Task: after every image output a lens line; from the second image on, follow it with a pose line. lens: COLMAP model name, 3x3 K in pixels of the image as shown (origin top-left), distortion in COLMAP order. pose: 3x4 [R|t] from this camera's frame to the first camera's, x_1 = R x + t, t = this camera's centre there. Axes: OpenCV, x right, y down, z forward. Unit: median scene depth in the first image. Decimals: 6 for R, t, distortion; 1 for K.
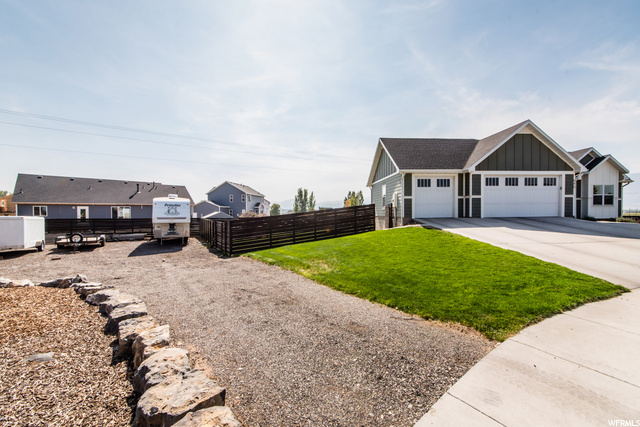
lens RADIAL K [[284.7, 0, 350.5], [0, 284.7, 219.1], [0, 0, 1]] dist [0.016893, 0.000397]
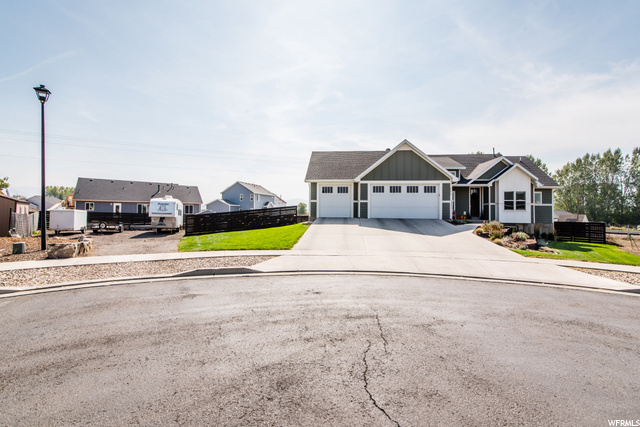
lens RADIAL K [[333.4, 0, 328.9], [0, 333.4, 219.2], [0, 0, 1]] dist [0.014570, 0.000897]
pose [[0.975374, 0.025672, -0.219058, 0.543180], [-0.026868, 0.999636, -0.002484, 0.007475], [0.218914, 0.008308, 0.975709, -0.412279]]
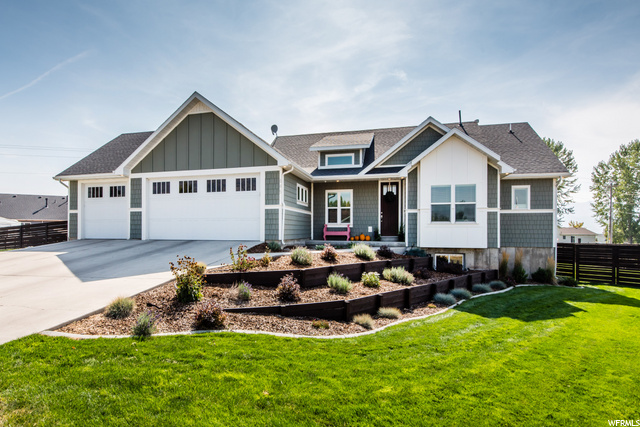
lens RADIAL K [[407.5, 0, 285.5], [0, 407.5, 230.0], [0, 0, 1]] dist [0.018513, 0.000918]
pose [[0.908390, 0.009882, -0.418007, 1.048983], [-0.020365, 0.999580, -0.020623, -0.014296], [0.417628, 0.027247, 0.908210, 0.217356]]
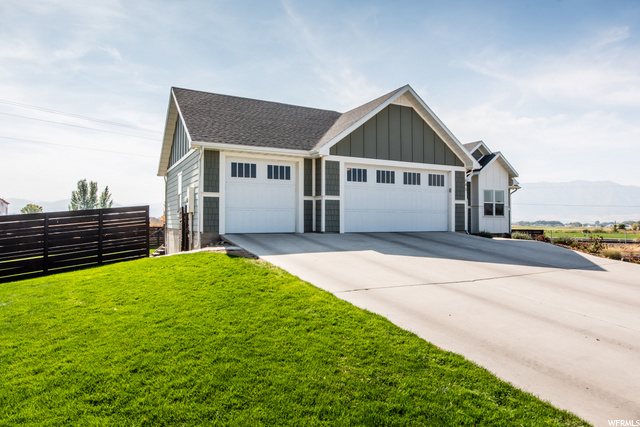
lens RADIAL K [[390.2, 0, 368.7], [0, 390.2, 211.4], [0, 0, 1]] dist [-0.001581, 0.000745]
pose [[0.925759, 0.020924, 0.377535, 0.179199], [-0.000654, 0.998555, -0.053737, -0.005404], [-0.378114, 0.049501, 0.924435, 0.188074]]
